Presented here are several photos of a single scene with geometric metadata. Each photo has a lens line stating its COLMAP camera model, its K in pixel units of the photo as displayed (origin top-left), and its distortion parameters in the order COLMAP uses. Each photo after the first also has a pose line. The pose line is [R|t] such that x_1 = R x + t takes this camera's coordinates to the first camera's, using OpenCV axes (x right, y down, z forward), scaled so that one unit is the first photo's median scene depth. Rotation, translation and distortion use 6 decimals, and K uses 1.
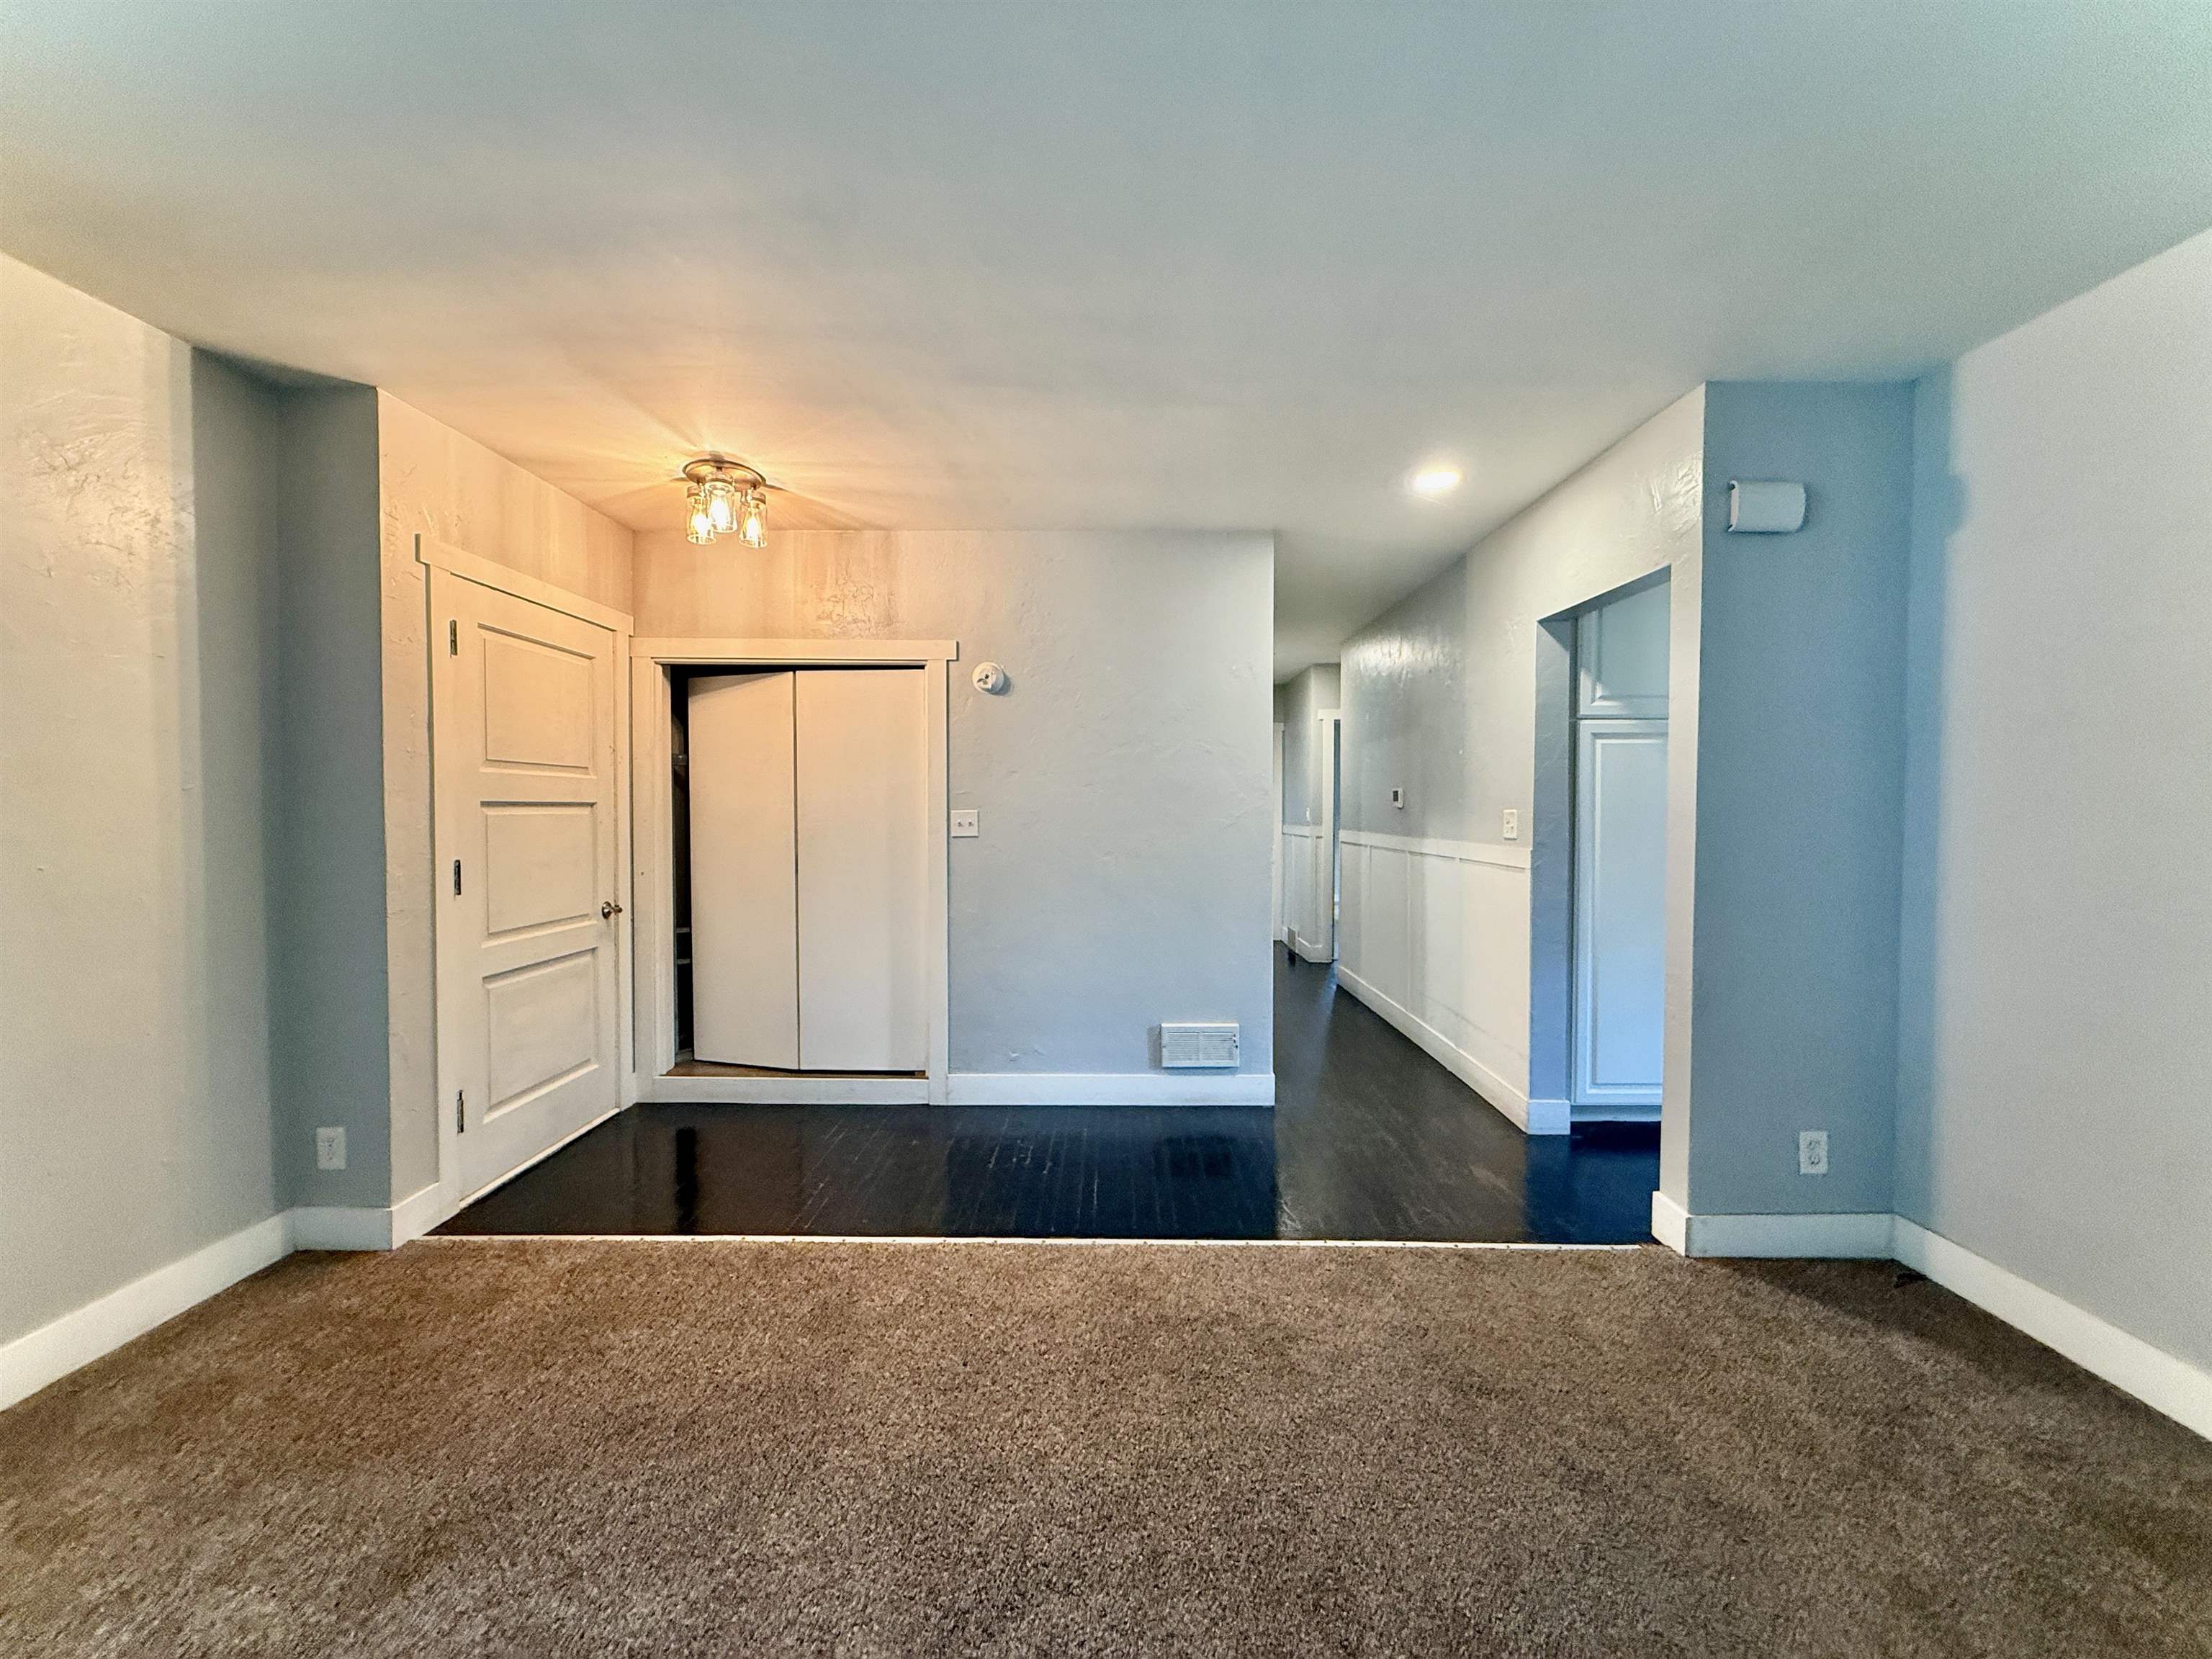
lens RADIAL K [[879.1, 0, 1106.0], [0, 879.1, 829.5], [0, 0, 1]] dist [-0.000263, -0.000018]
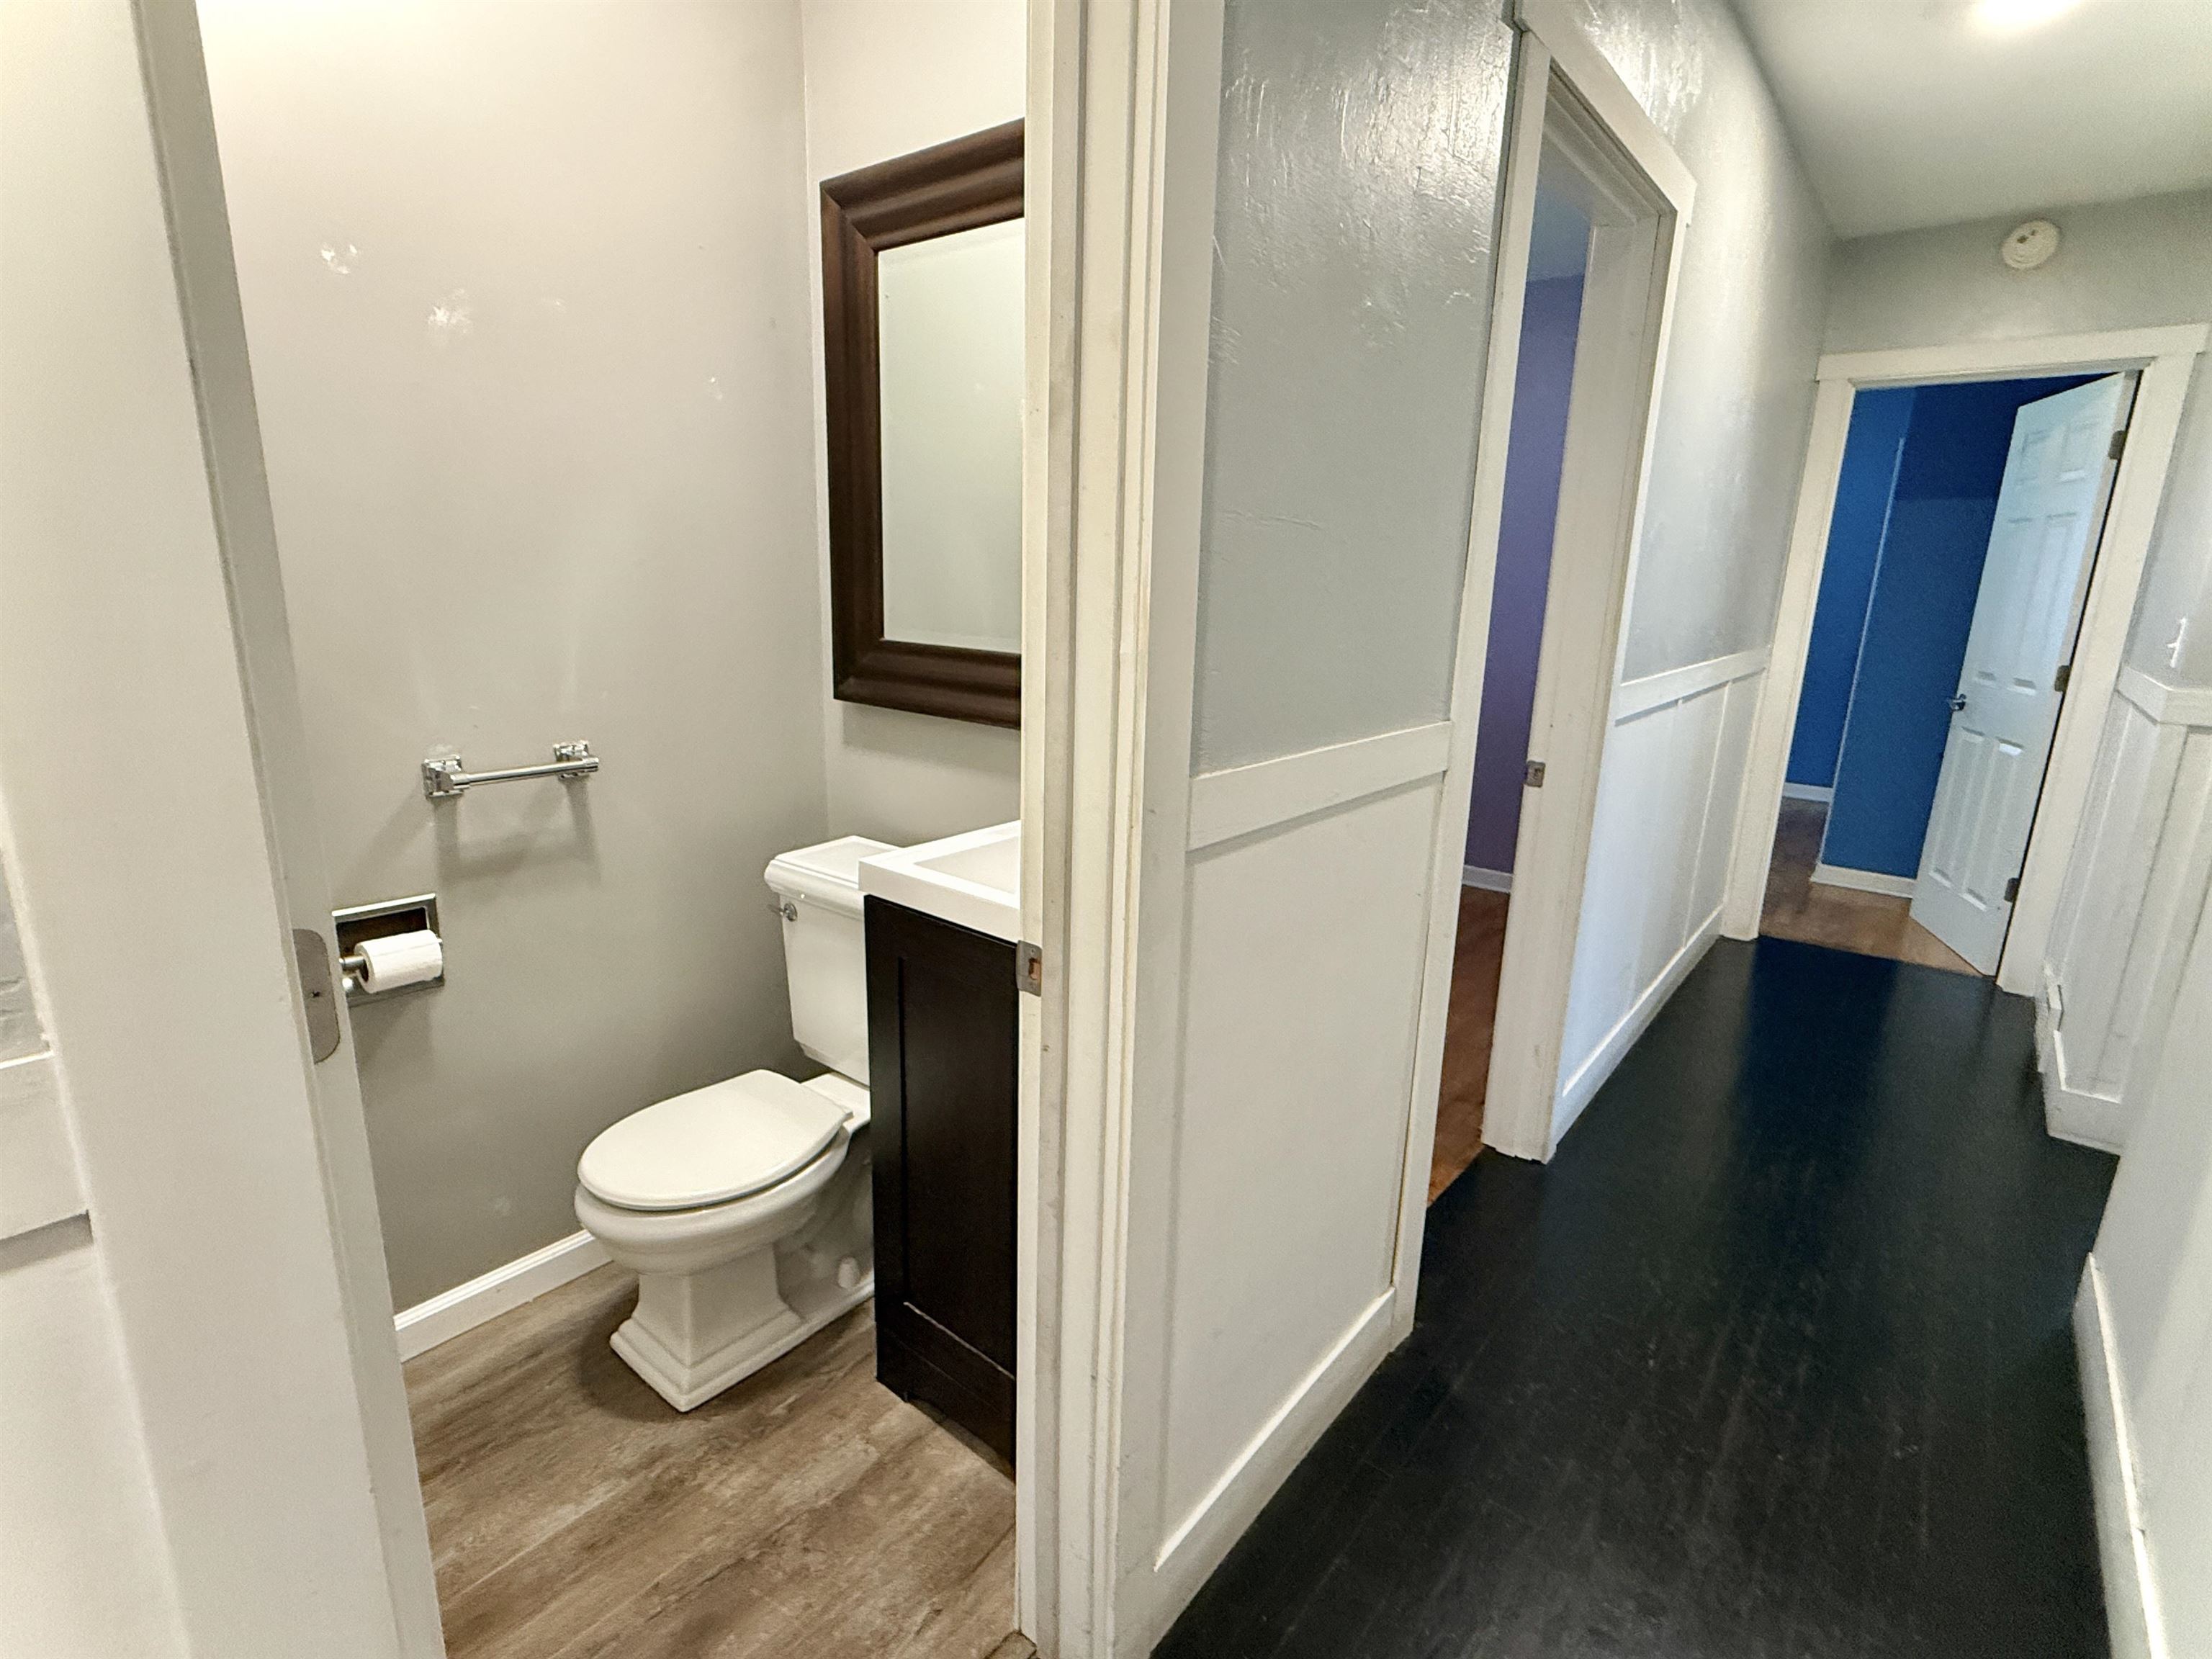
lens RADIAL K [[1064.8, 0, 1102.1], [0, 1064.8, 834.3], [0, 0, 1]] dist [0.000342, -0.000123]
pose [[0.777013, 0.172080, -0.605508, 0.381104], [-0.038860, 0.973188, 0.226705, -0.041155], [0.628284, -0.152623, 0.762866, 1.113183]]
